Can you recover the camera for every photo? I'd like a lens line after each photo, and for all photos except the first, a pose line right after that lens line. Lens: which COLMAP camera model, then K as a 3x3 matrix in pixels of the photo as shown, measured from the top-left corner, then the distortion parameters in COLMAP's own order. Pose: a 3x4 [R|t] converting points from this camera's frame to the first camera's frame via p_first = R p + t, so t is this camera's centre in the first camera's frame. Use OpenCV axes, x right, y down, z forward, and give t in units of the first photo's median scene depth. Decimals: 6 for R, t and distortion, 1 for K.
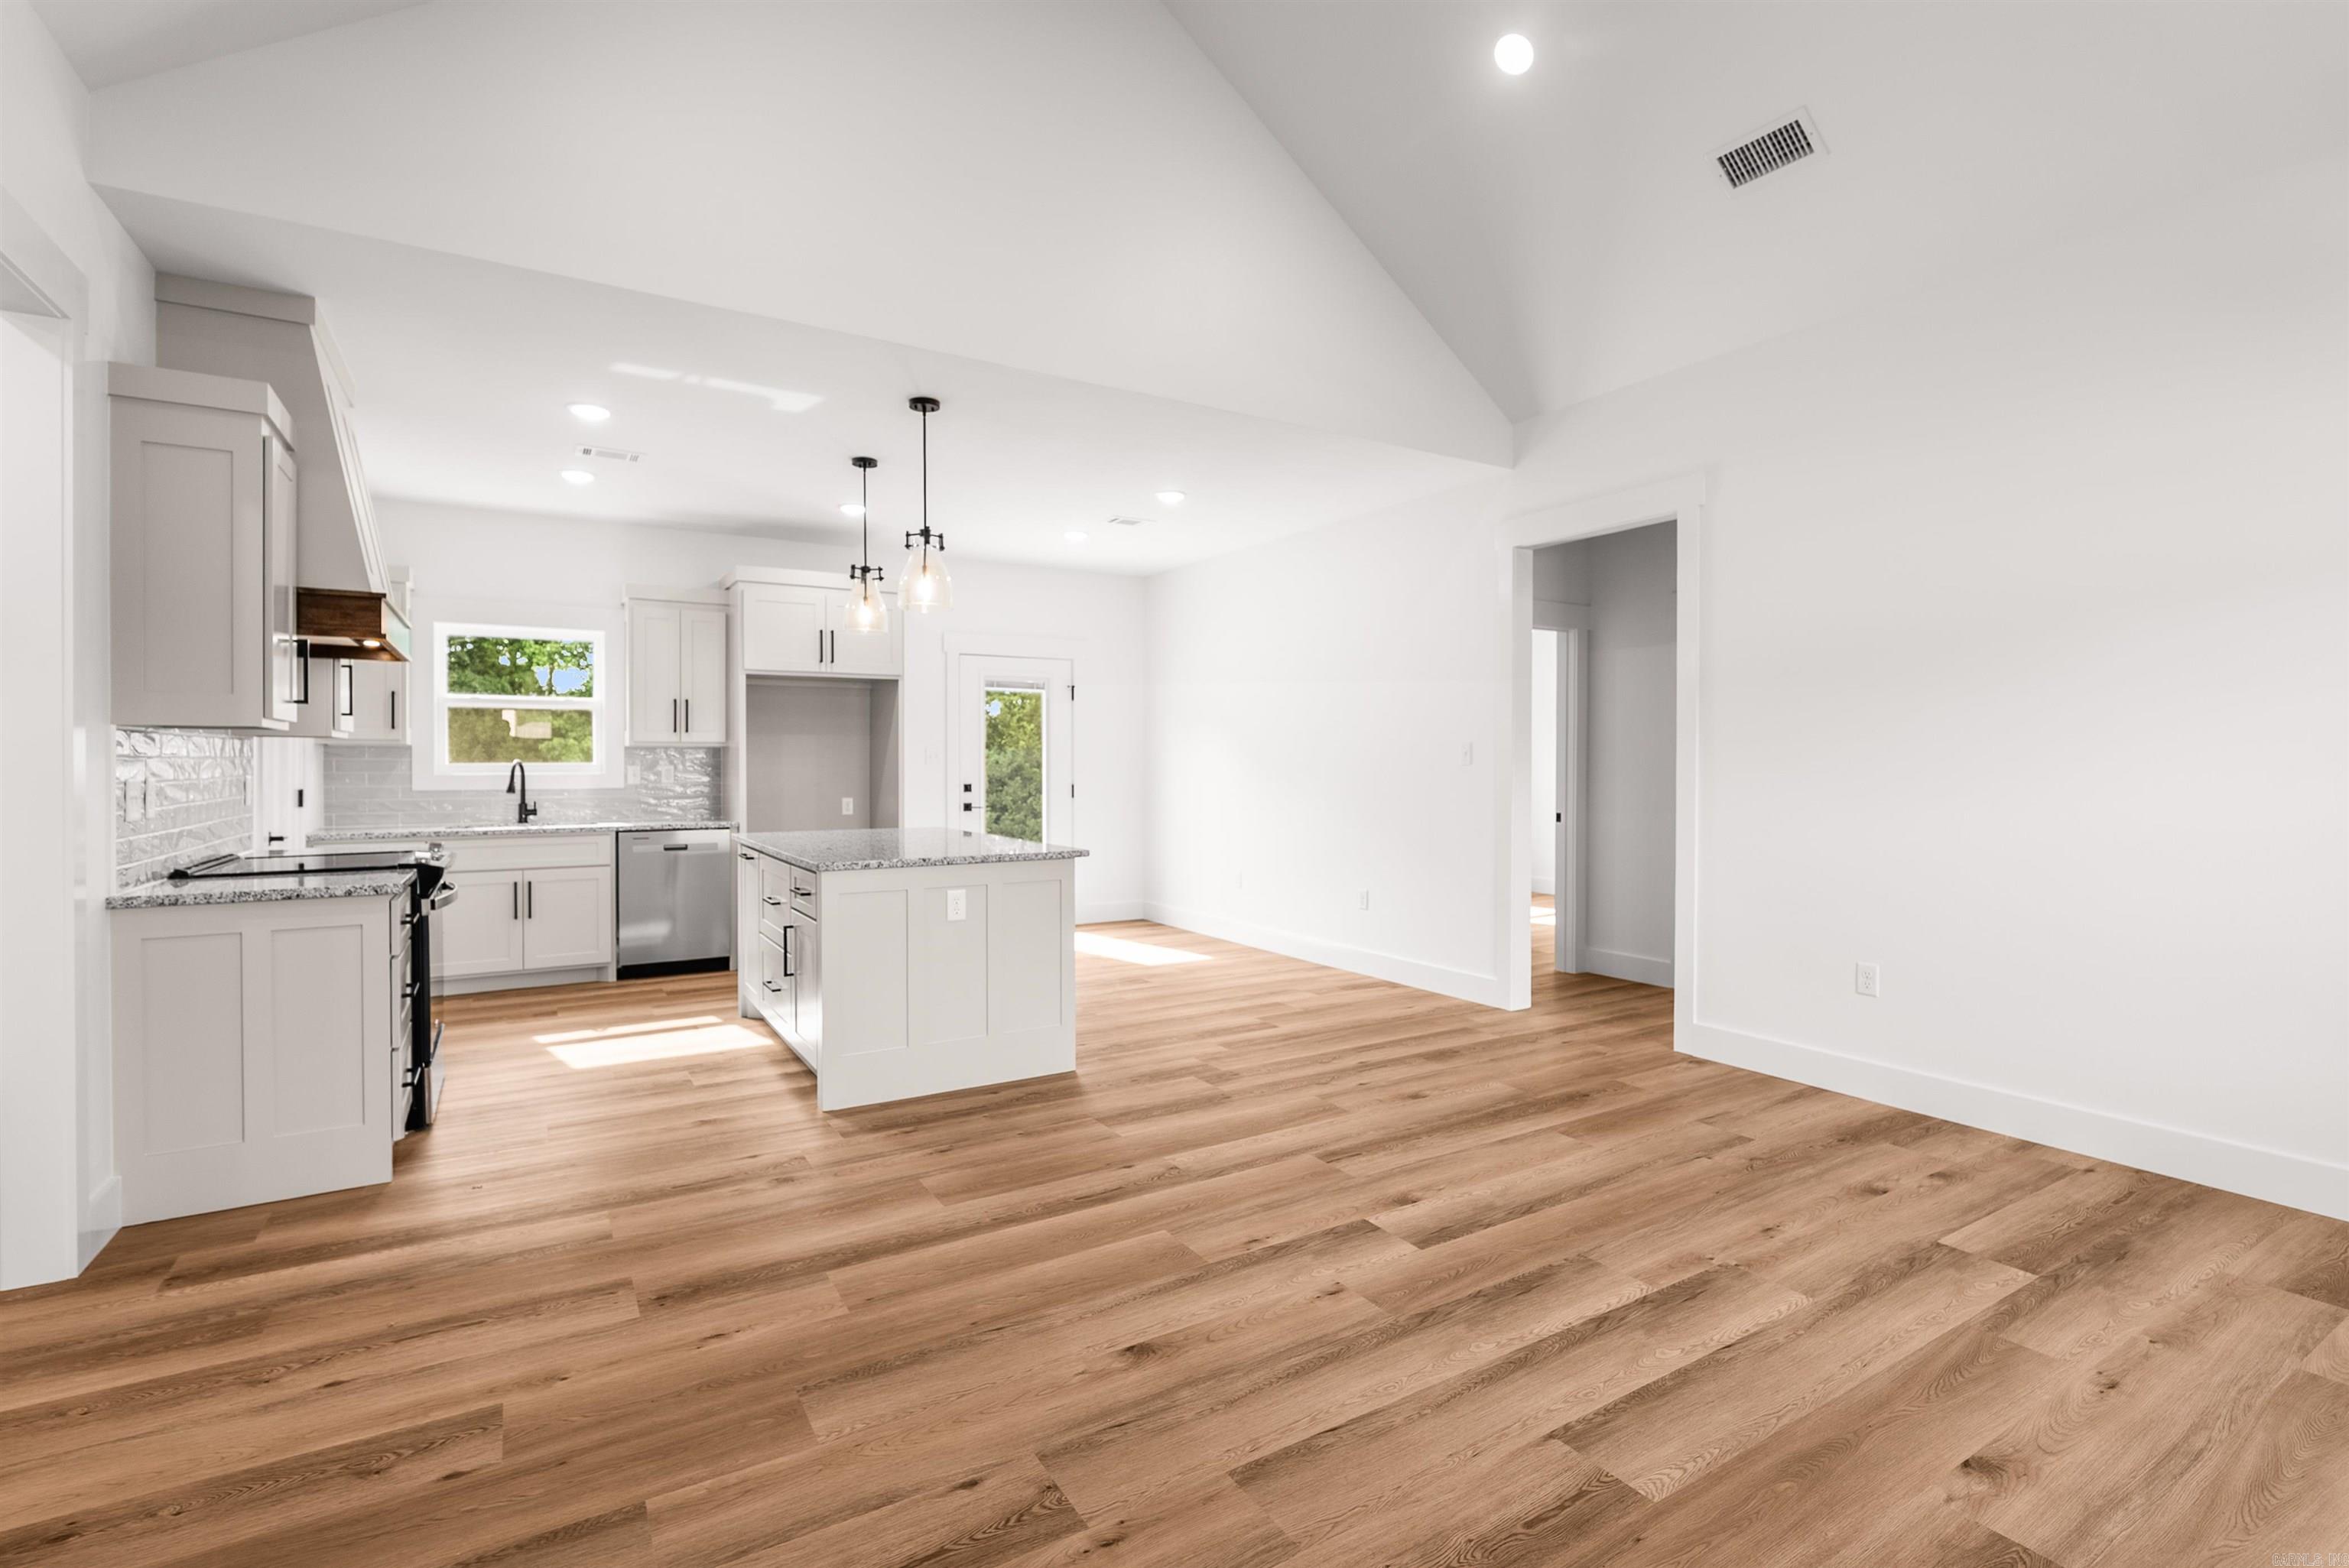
lens RADIAL K [[1081.2, 0, 1170.2], [0, 1081.2, 770.0], [0, 0, 1]] dist [-0.001343, -0.000299]
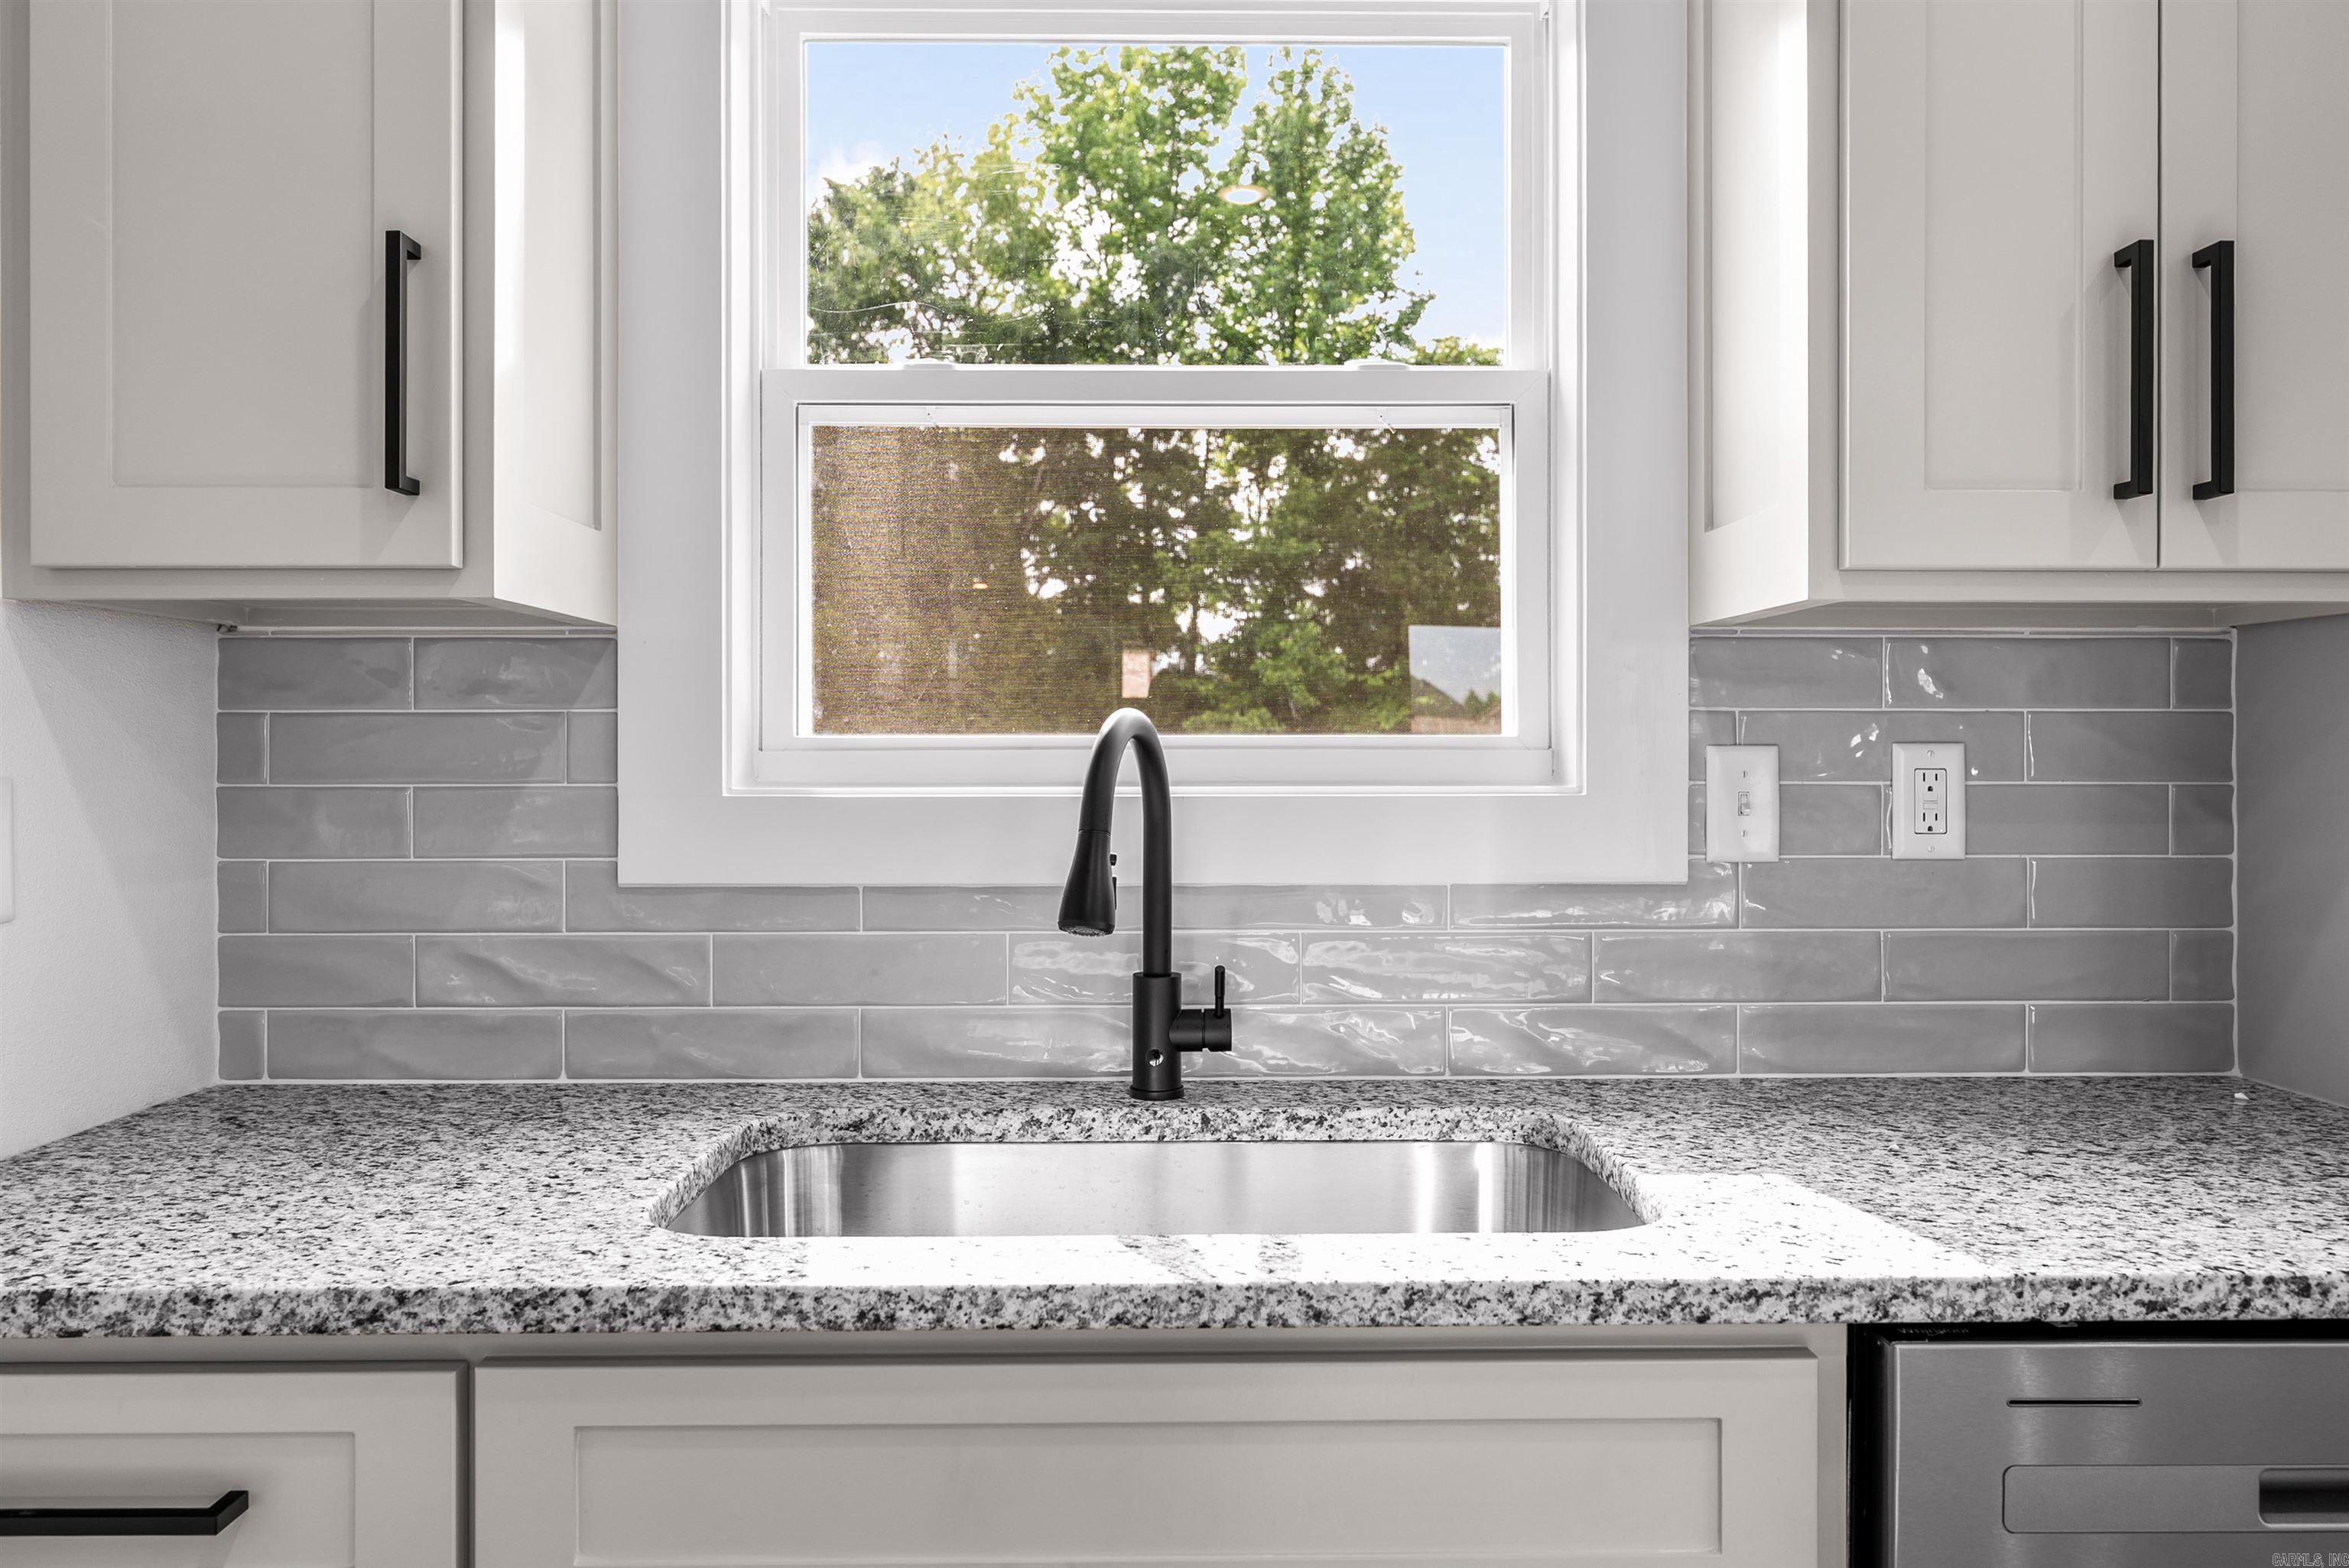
lens RADIAL K [[1670.7, 0, 1174.2], [0, 1670.7, 750.3], [0, 0, 1]] dist [0.000303, -0.000091]
pose [[0.862824, -0.000735, -0.505504, -0.811275], [-0.003824, 0.999961, -0.007982, -0.002763], [0.505490, 0.008820, 0.862787, 1.354881]]
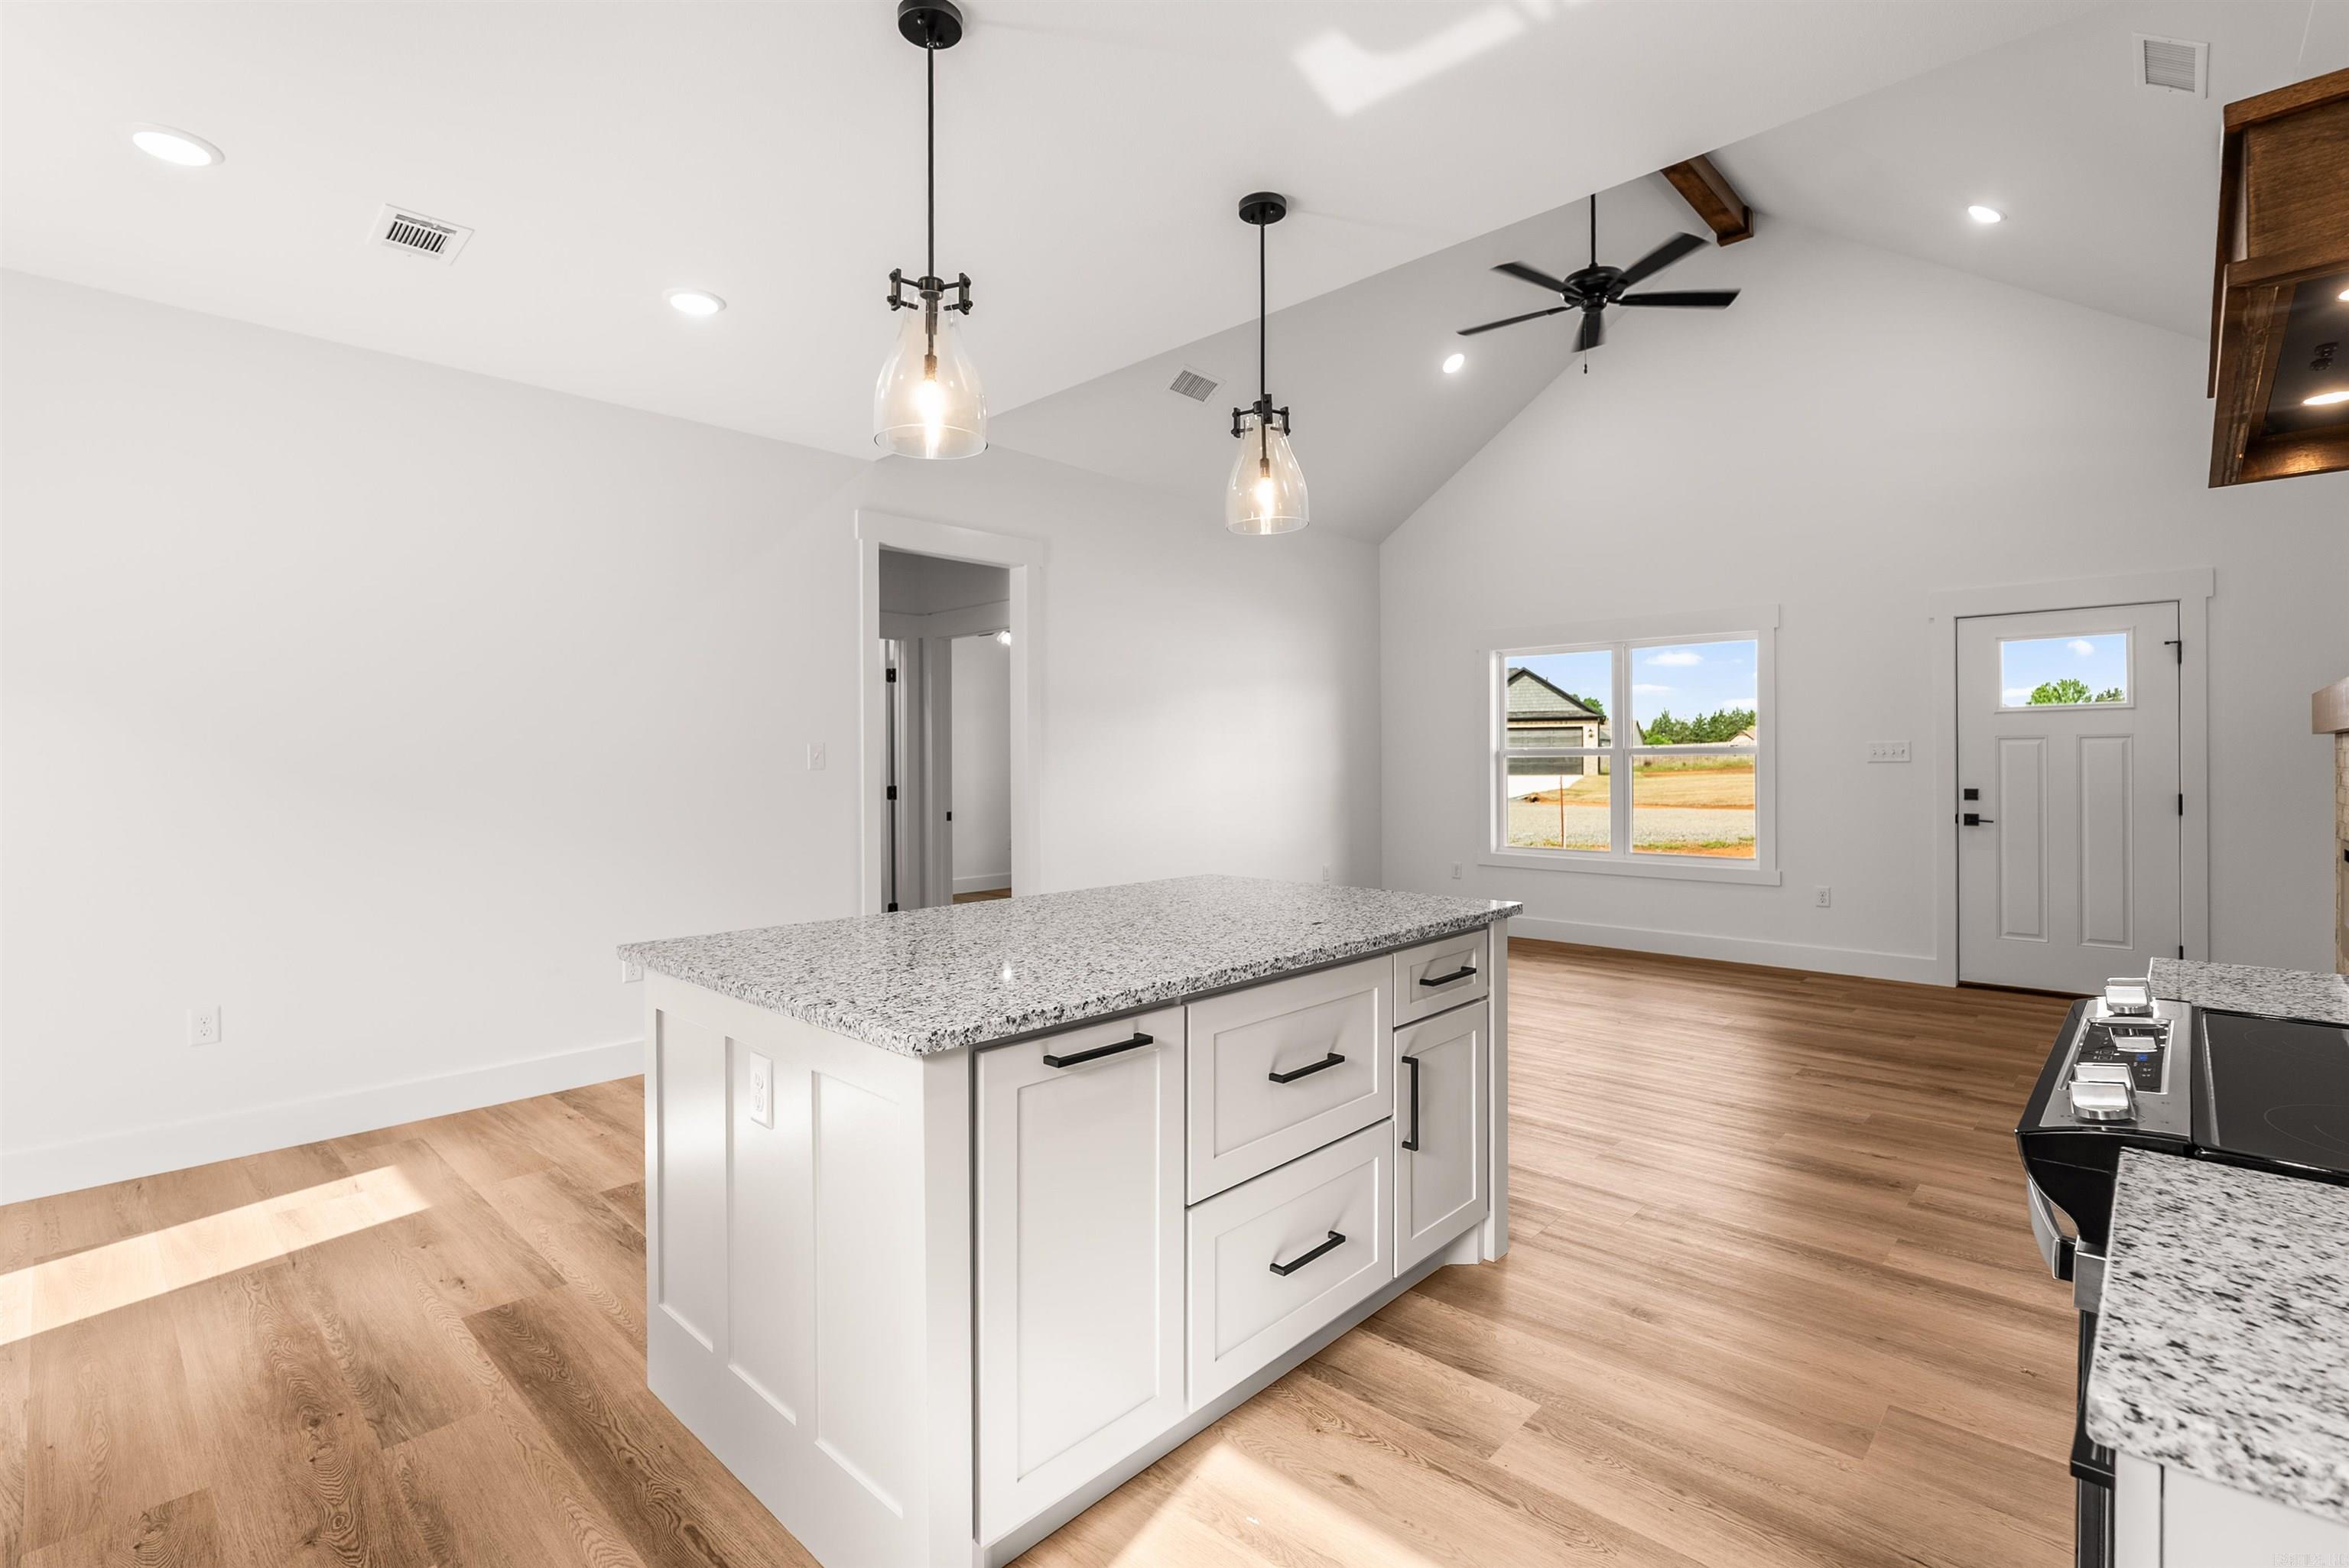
lens RADIAL K [[1052.4, 0, 1162.0], [0, 1052.4, 761.5], [0, 0, 1]] dist [-0.021959, -0.000098]
pose [[-0.251101, -0.004345, 0.967951, -0.980776], [0.010342, 0.999921, 0.007171, -0.016717], [-0.967906, 0.011811, -0.251036, 1.462584]]
